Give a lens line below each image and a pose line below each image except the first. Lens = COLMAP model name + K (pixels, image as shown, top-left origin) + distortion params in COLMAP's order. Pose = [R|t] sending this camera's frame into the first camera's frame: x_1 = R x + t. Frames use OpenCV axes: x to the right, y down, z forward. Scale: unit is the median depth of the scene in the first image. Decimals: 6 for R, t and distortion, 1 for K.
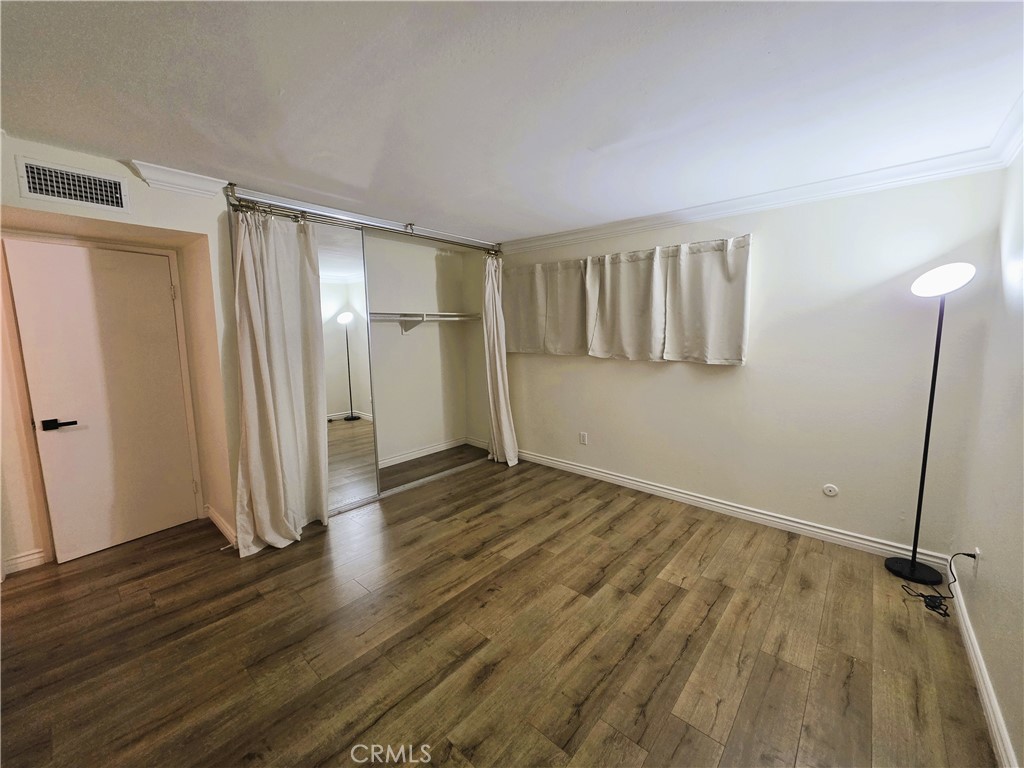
lens RADIAL K [[408.1, 0, 510.5], [0, 408.1, 378.5], [0, 0, 1]] dist [0.000571, 0.000437]
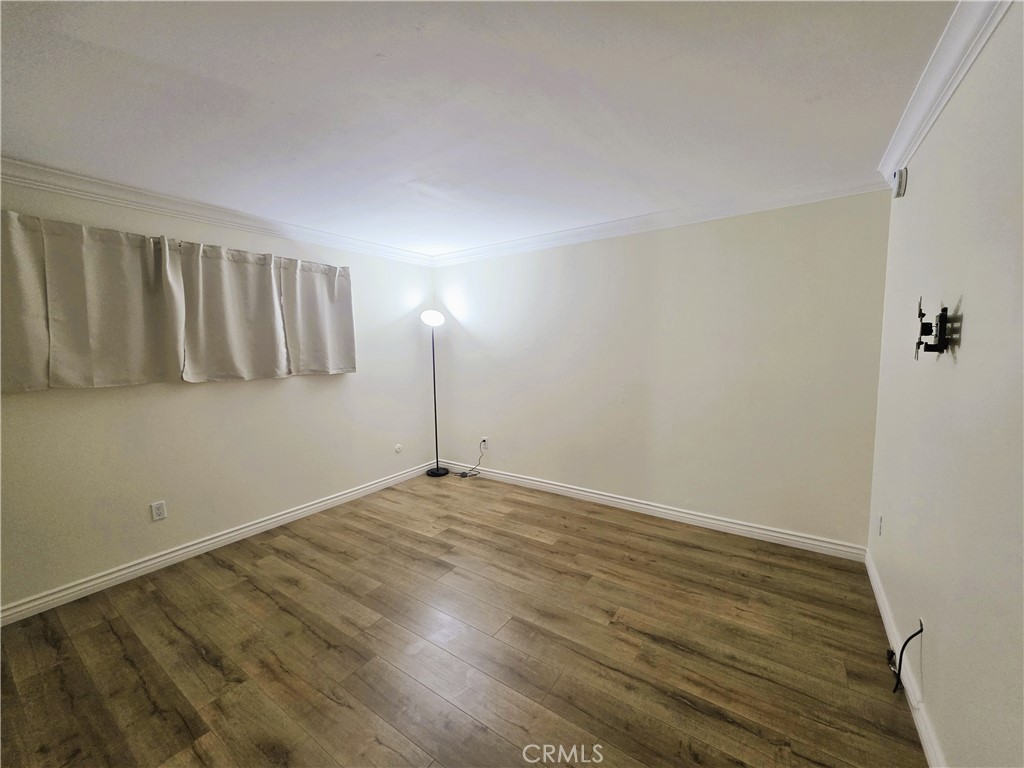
lens RADIAL K [[408.1, 0, 510.5], [0, 408.1, 378.5], [0, 0, 1]] dist [0.000571, 0.000437]
pose [[-0.122223, -0.074454, 0.989706, -0.716820], [0.137260, 0.986332, 0.091151, -0.060834], [-0.982966, 0.146988, -0.110333, 0.680010]]
